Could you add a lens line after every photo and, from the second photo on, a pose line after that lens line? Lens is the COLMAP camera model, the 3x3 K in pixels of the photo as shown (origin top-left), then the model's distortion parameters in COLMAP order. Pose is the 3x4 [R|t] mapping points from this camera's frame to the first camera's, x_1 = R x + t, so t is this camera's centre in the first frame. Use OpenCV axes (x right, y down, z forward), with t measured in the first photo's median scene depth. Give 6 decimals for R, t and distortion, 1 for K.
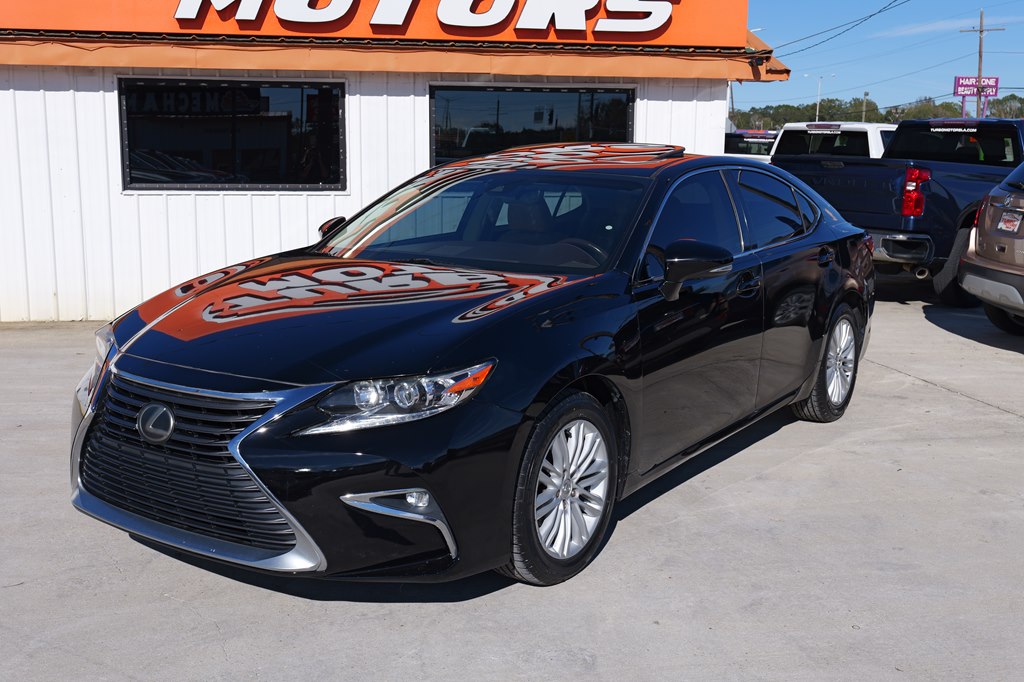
lens RADIAL K [[1092.5, 0, 514.0], [0, 1092.5, 354.2], [0, 0, 1]] dist [0.003111, 0.001604]
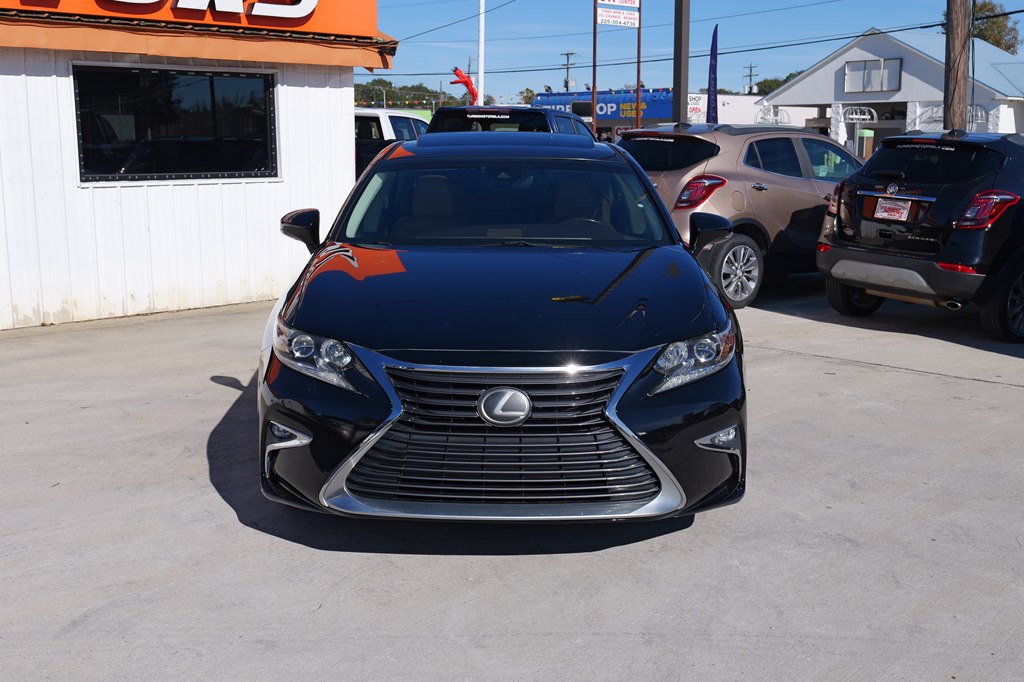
lens RADIAL K [[1143.8, 0, 522.2], [0, 1143.8, 337.3], [0, 0, 1]] dist [0.002655, -0.016635]
pose [[0.816384, -0.104191, 0.568033, -0.342732], [0.107353, 0.993827, 0.028002, -0.011874], [-0.567444, 0.038120, 0.822529, 0.032353]]
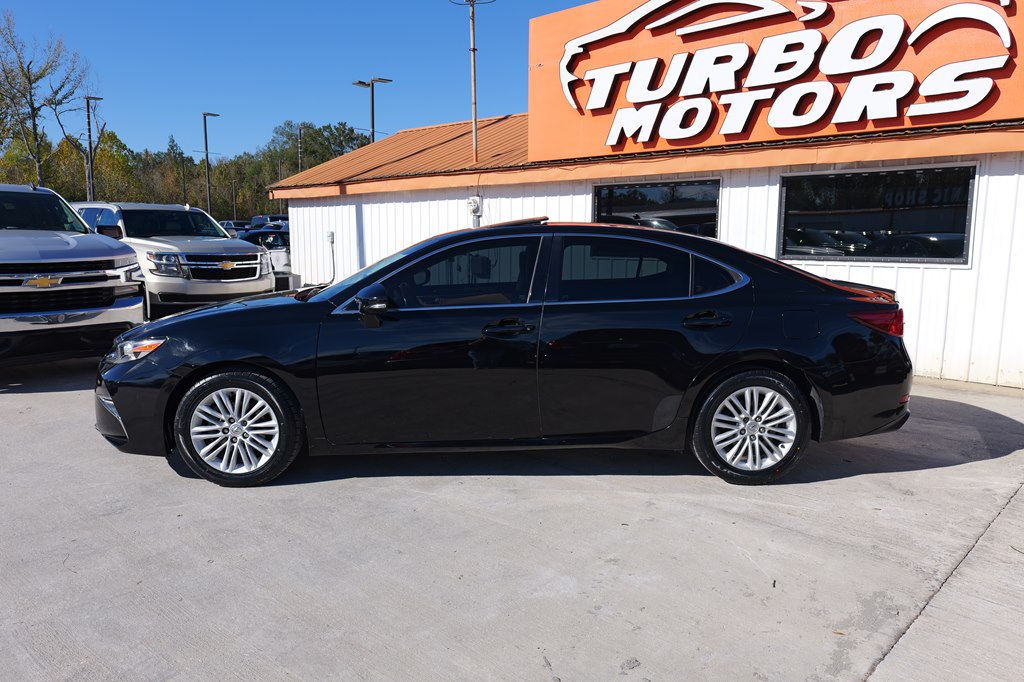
lens RADIAL K [[750.2, 0, 512.0], [0, 750.2, 341.0], [0, 0, 1]] dist [0.000590, -0.001997]
pose [[0.582659, 0.107495, -0.805576, 0.474368], [-0.144922, 0.989070, 0.027161, -0.038878], [0.799691, 0.100920, 0.591869, 0.269996]]
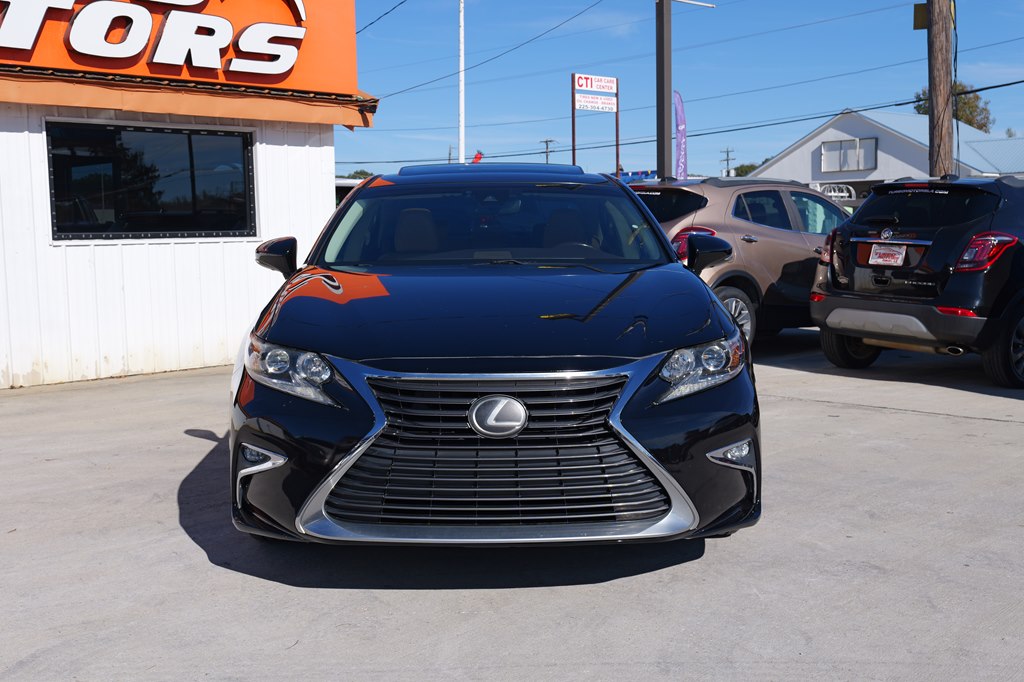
lens RADIAL K [[1144.5, 0, 512.0], [0, 1144.5, 341.0], [0, 0, 1]] dist [0.005605, -0.023656]
pose [[0.811651, -0.077320, 0.579003, -0.328977], [0.125559, 0.991125, -0.043654, 0.015636], [-0.570489, 0.108131, 0.814156, 0.063609]]
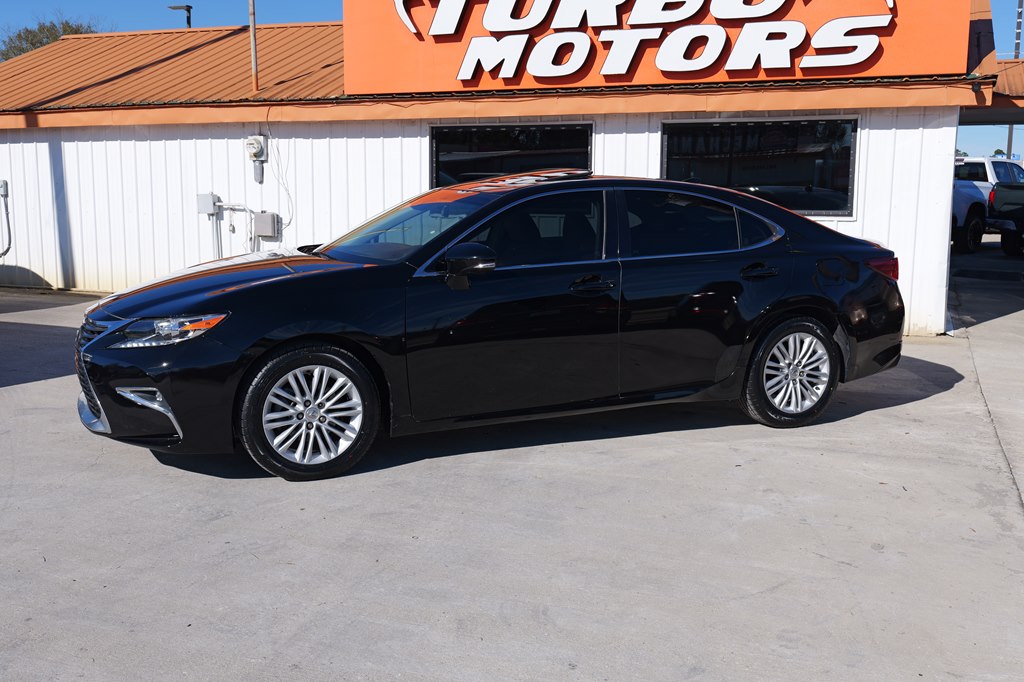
lens RADIAL K [[1028.0, 0, 508.1], [0, 1028.0, 335.6], [0, 0, 1]] dist [0.005623, -0.000675]
pose [[0.847282, 0.072594, -0.526159, 0.386682], [-0.093255, 0.995560, -0.012814, 0.006809], [0.522892, 0.059924, 0.850290, 0.003694]]
